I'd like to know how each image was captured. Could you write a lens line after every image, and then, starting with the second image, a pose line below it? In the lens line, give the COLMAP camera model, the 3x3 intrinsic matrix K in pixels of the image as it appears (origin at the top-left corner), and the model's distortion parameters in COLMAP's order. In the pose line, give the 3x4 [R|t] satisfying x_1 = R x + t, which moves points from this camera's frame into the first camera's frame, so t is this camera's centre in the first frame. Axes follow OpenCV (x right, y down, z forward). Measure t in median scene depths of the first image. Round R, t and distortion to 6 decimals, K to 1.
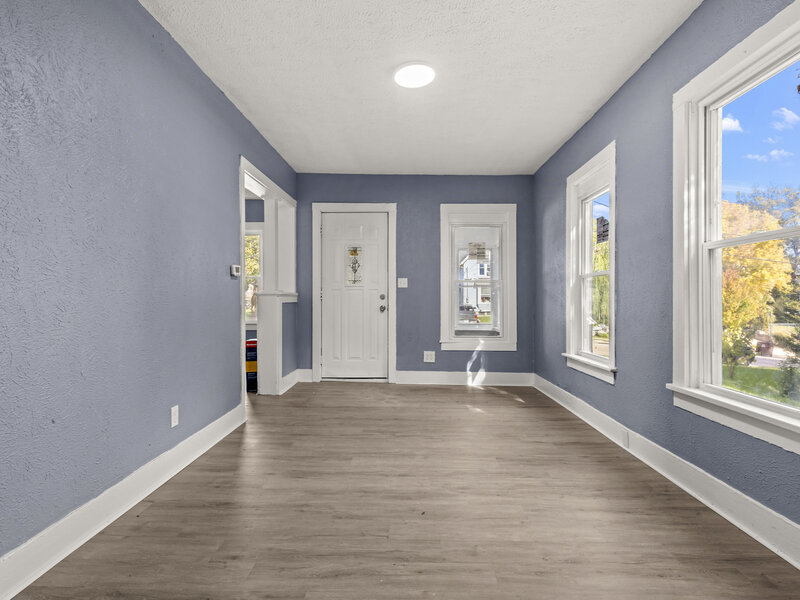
lens RADIAL K [[414.1, 0, 405.1], [0, 414.1, 298.1], [0, 0, 1]] dist [0.000019, 0.001312]
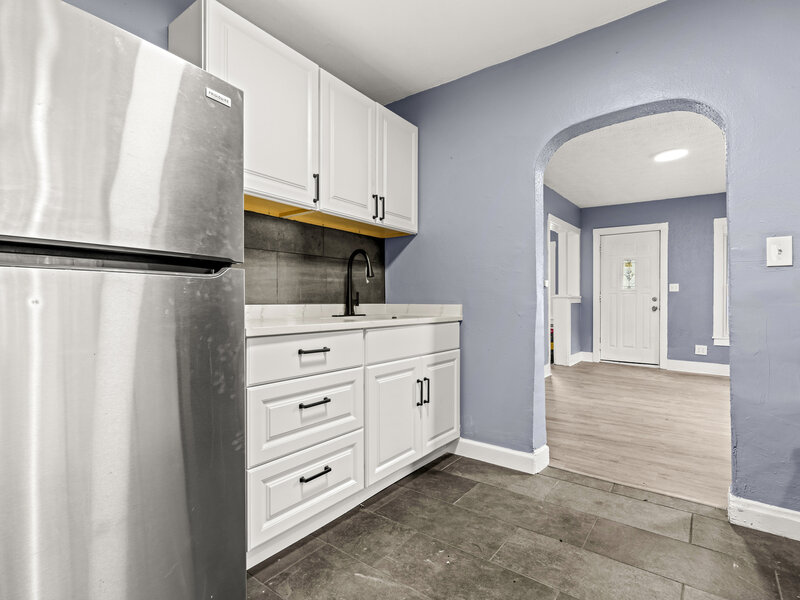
lens RADIAL K [[414.1, 0, 393.0], [0, 414.1, 299.7], [0, 0, 1]] dist [0.000019, 0.001312]
pose [[0.794975, 0.001713, -0.606640, 0.086353], [-0.001613, 0.999998, 0.000710, -0.001009], [0.606641, 0.000414, 0.794976, -0.526772]]
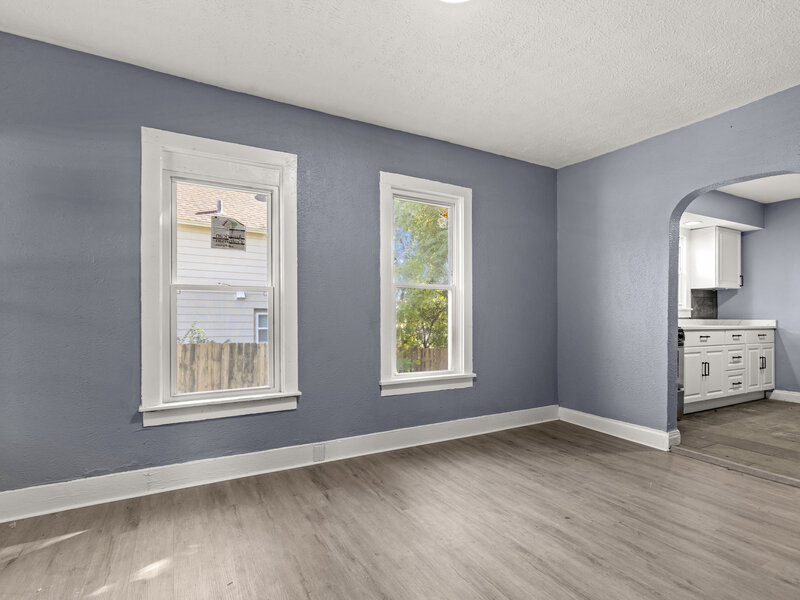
lens RADIAL K [[414.1, 0, 404.0], [0, 414.1, 307.6], [0, 0, 1]] dist [0.000019, 0.001312]
pose [[-0.499468, 0.019801, 0.866106, -0.310658], [-0.000358, 0.999734, -0.023062, -0.001858], [-0.866332, -0.011829, -0.499328, 0.862881]]
